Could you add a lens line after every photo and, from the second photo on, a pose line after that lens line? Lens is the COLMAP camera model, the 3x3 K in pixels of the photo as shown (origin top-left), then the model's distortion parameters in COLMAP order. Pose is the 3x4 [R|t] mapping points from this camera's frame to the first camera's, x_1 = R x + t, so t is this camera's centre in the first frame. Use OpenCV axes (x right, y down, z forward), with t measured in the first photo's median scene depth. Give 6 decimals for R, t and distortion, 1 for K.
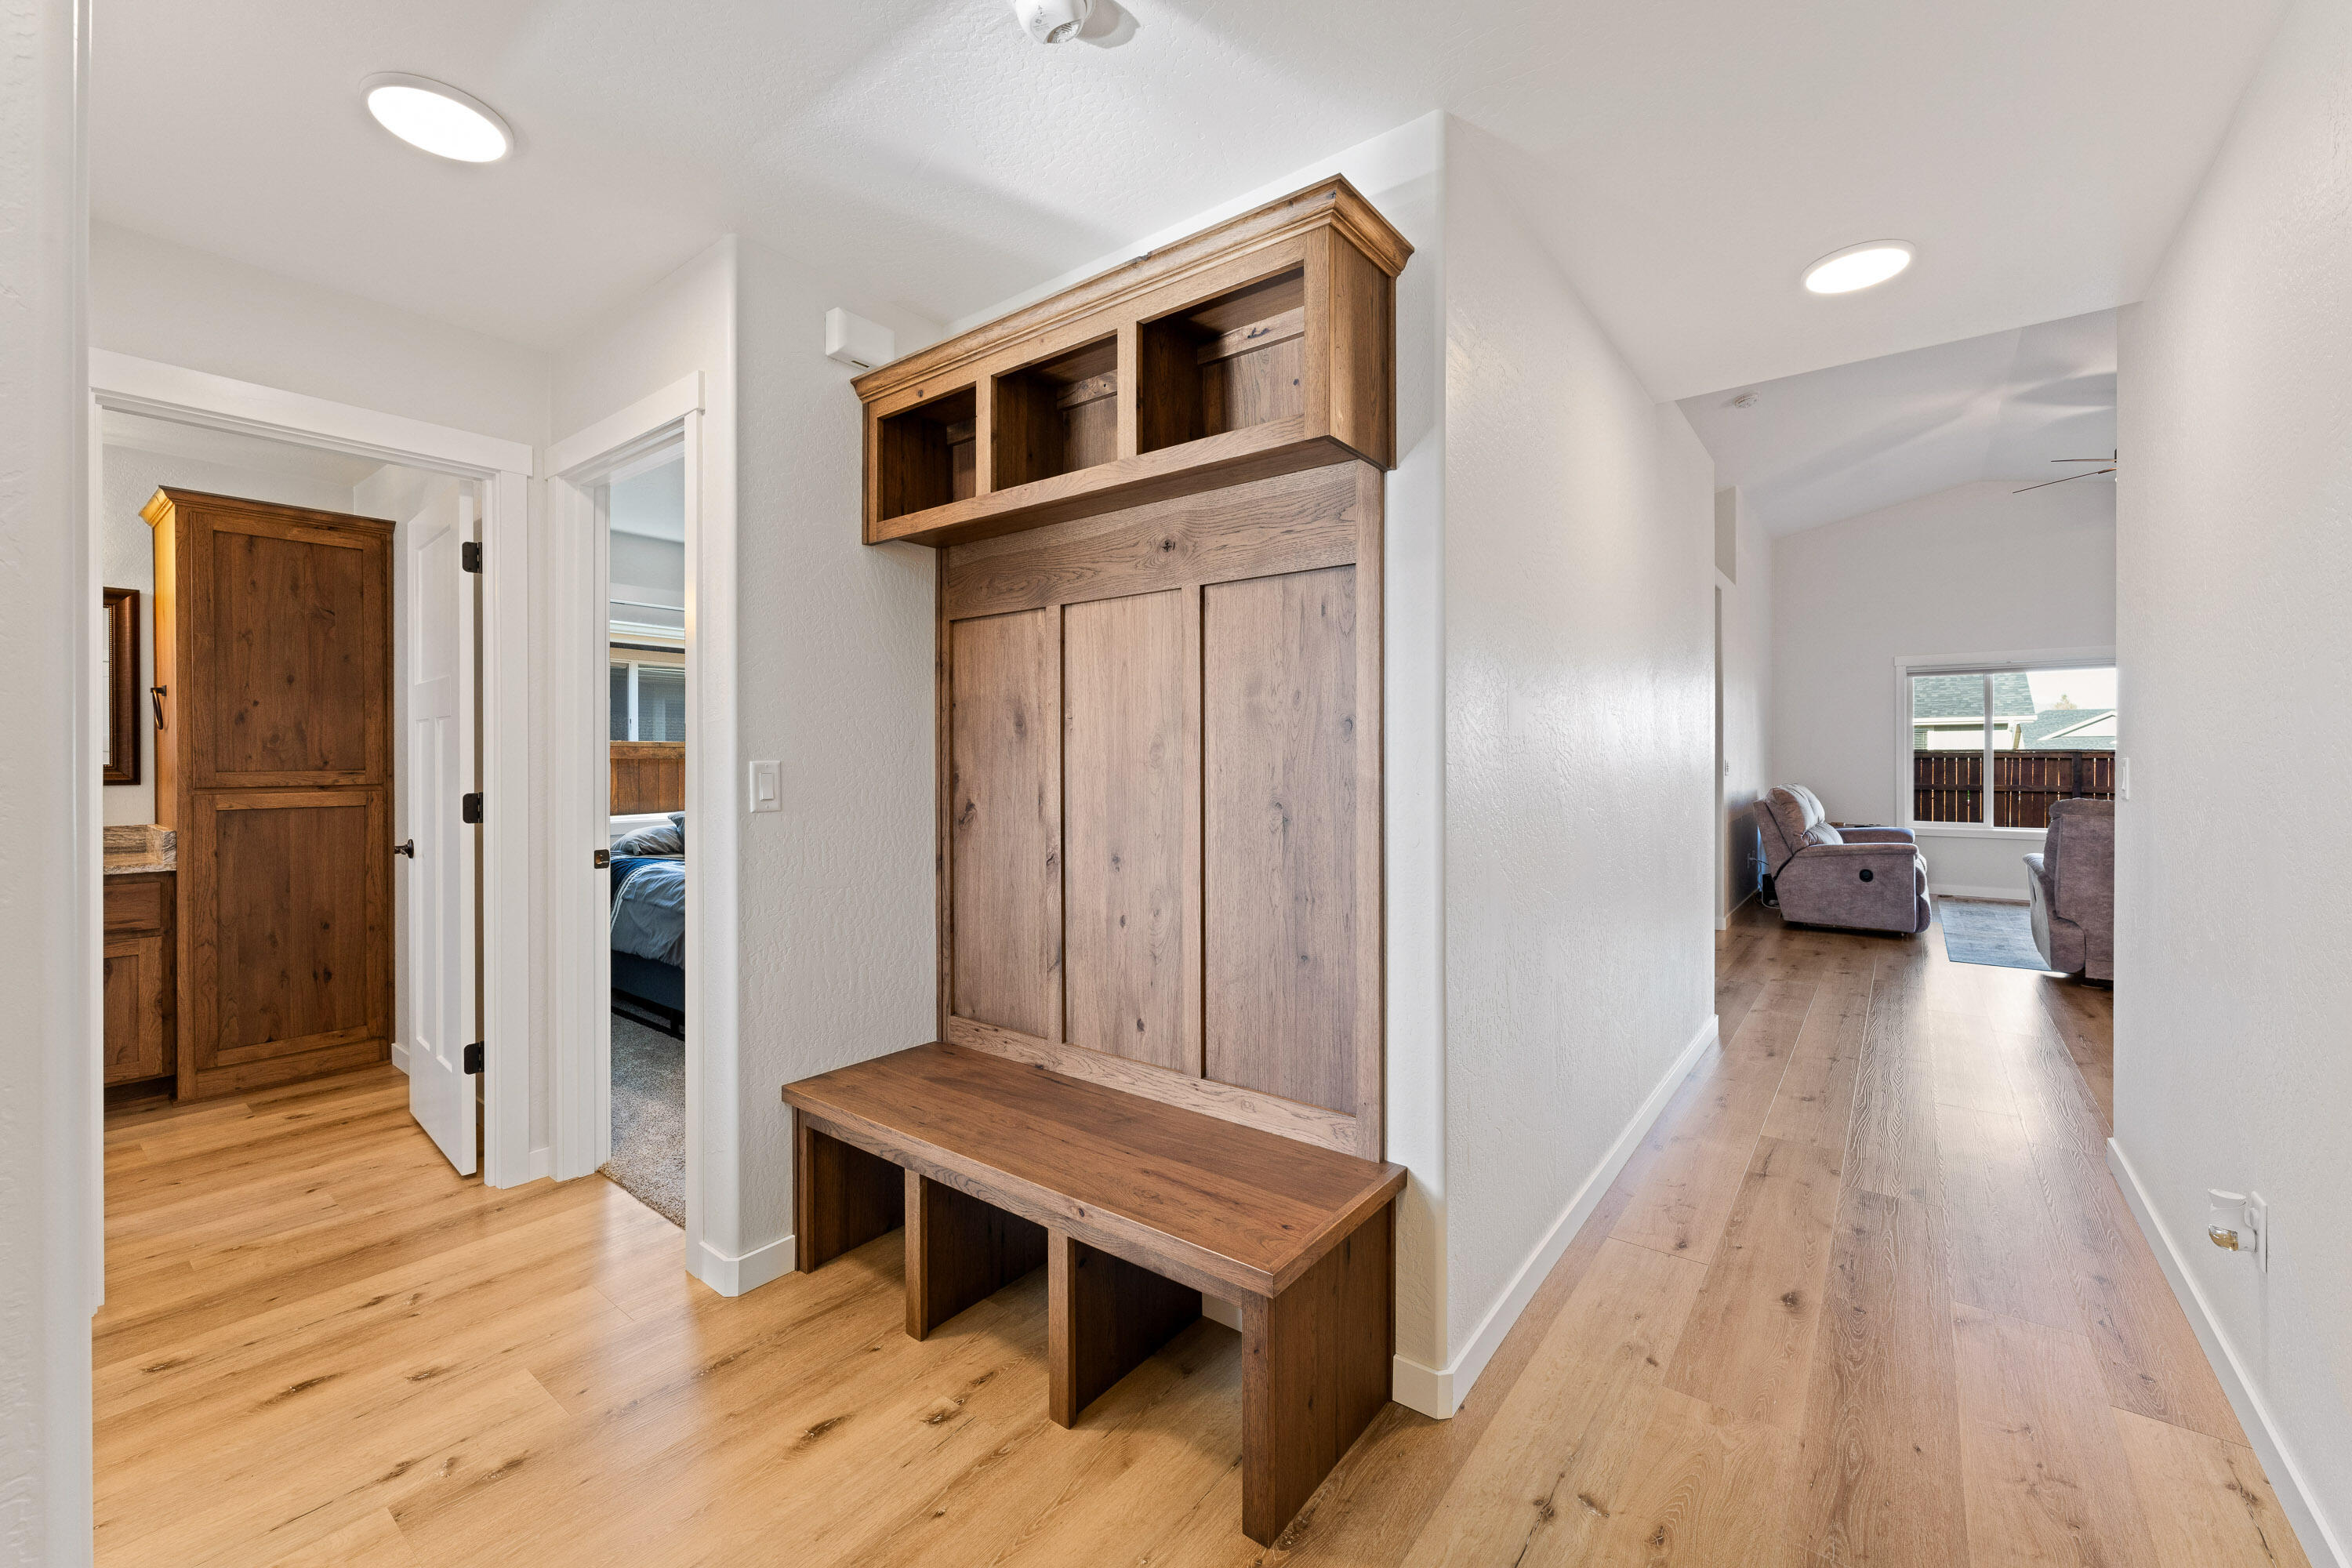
lens RADIAL K [[939.9, 0, 1173.5], [0, 939.9, 788.6], [0, 0, 1]] dist [-0.002151, 0.000147]
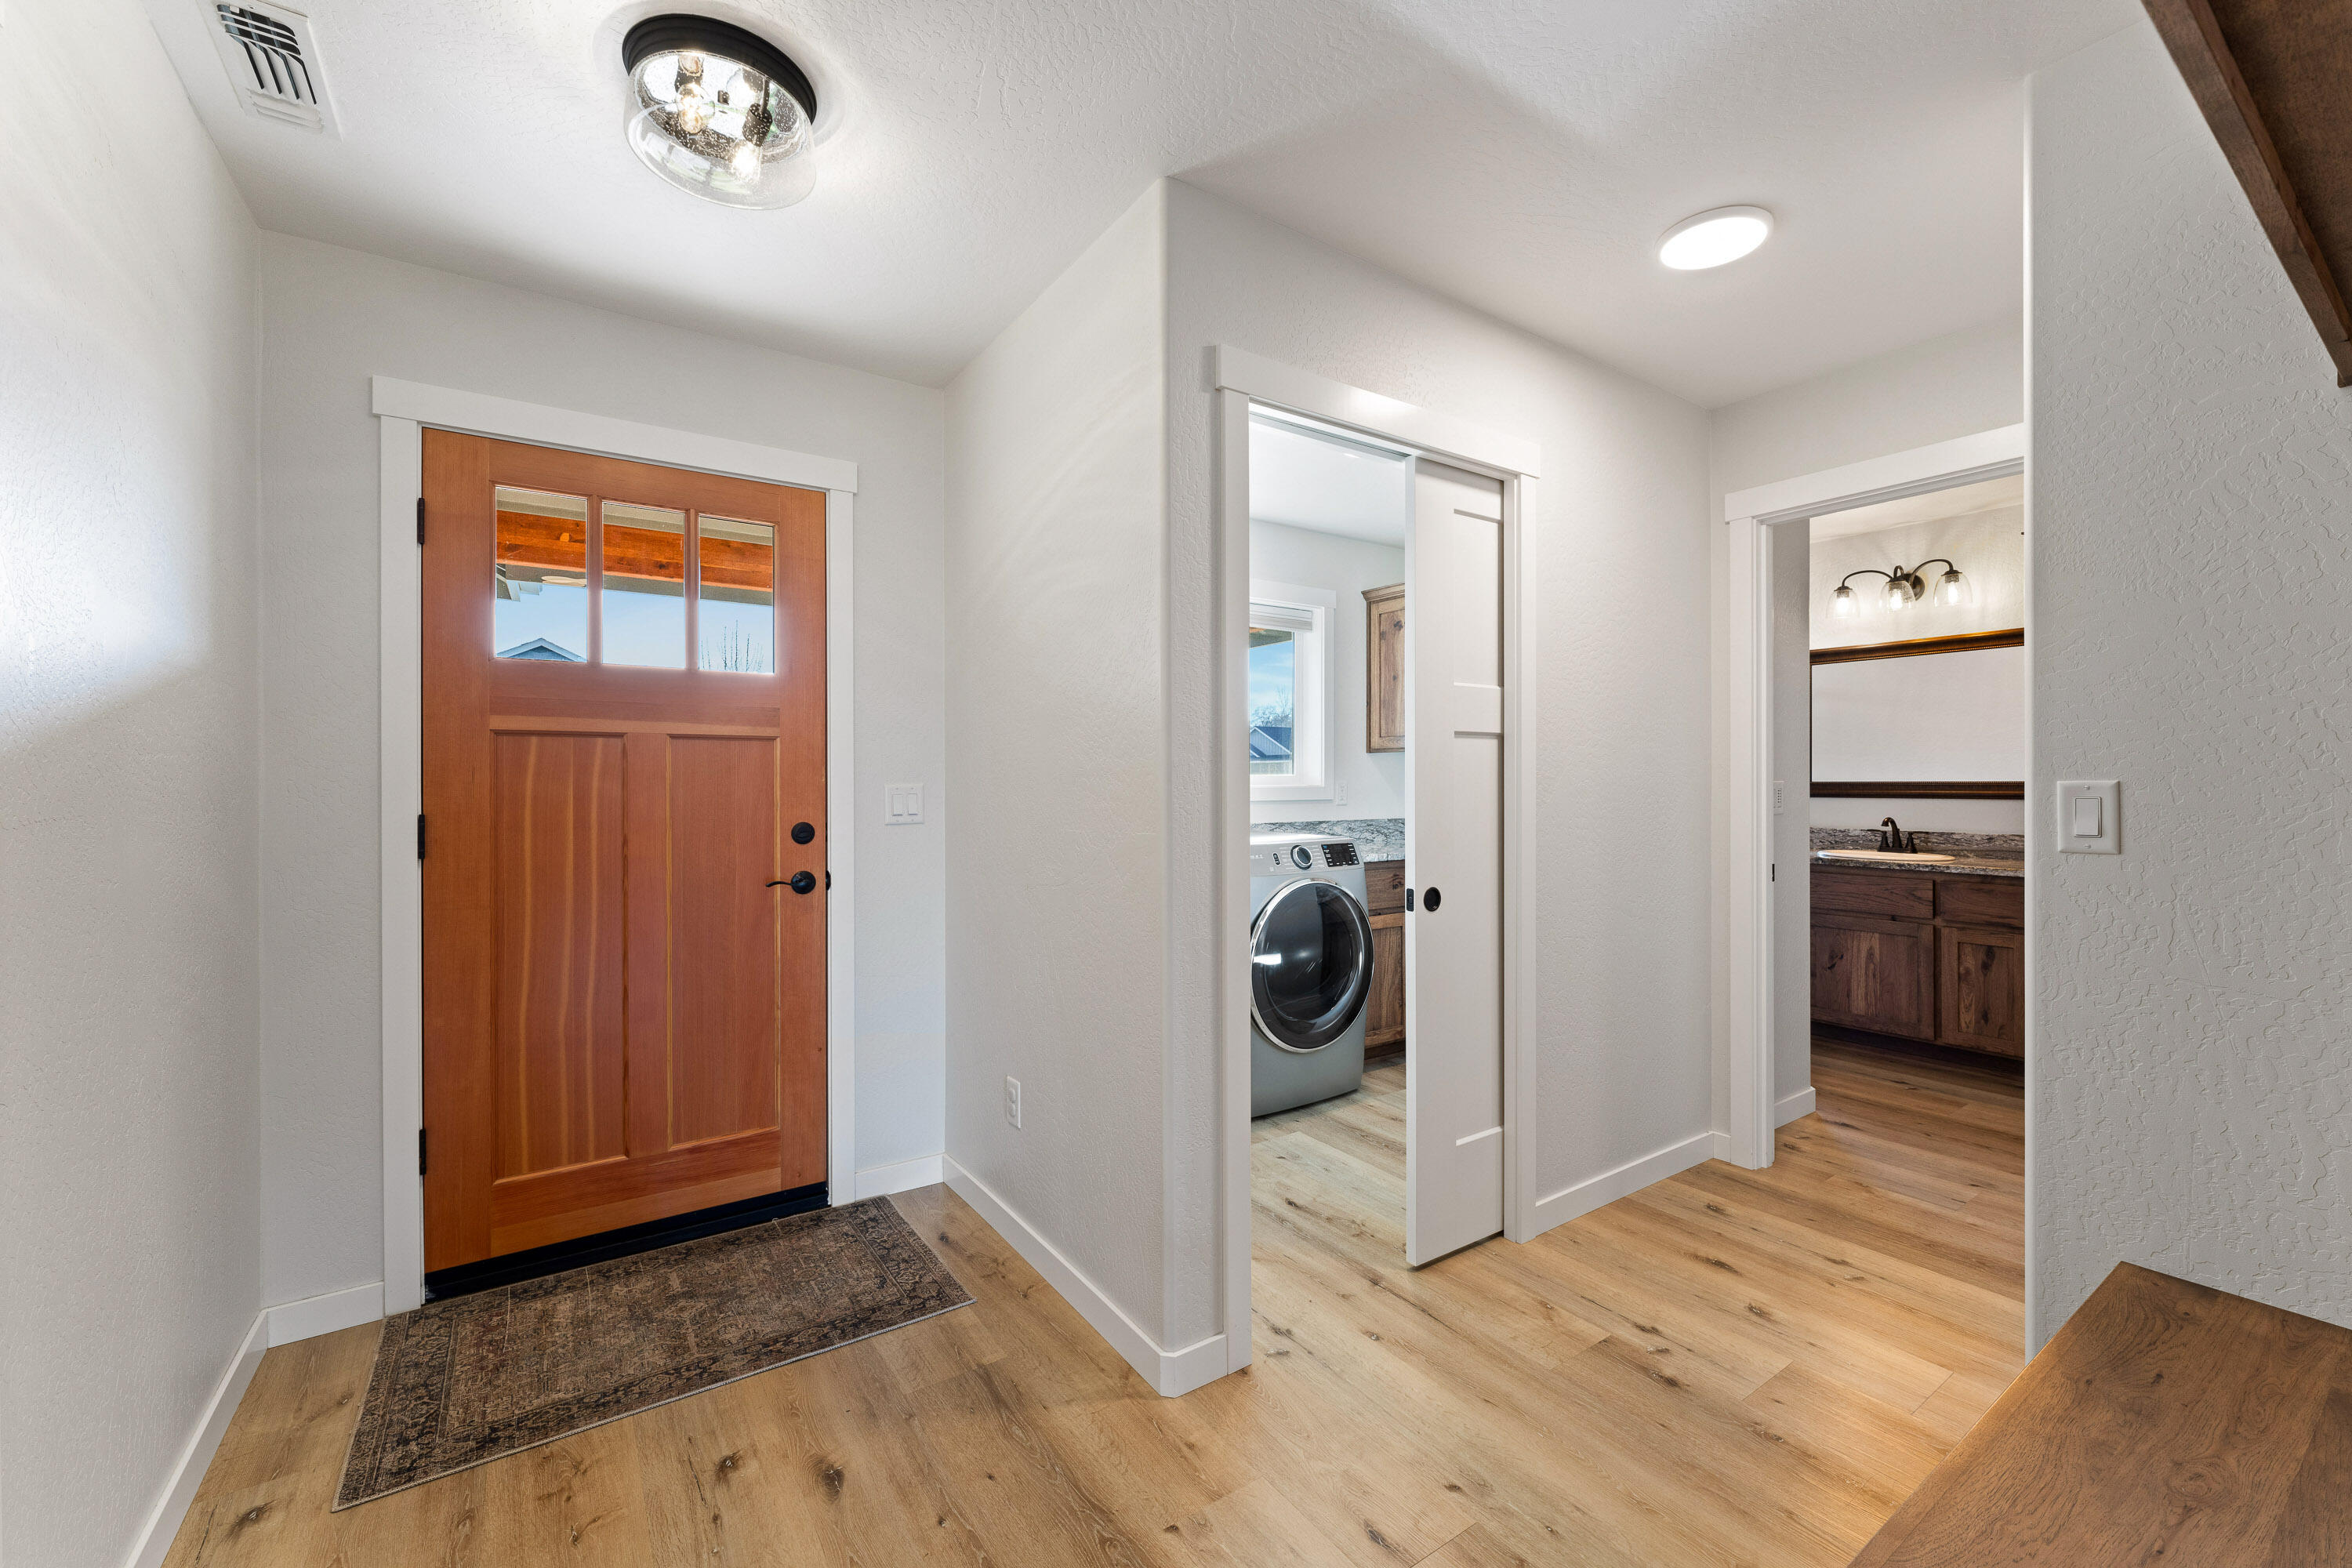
lens RADIAL K [[939.9, 0, 1173.5], [0, 939.9, 788.6], [0, 0, 1]] dist [-0.002151, 0.000147]
pose [[-0.316123, 0.011607, -0.948647, 0.456385], [-0.025753, 0.999452, 0.020810, -0.021303], [0.948369, 0.031009, -0.315651, 0.581871]]
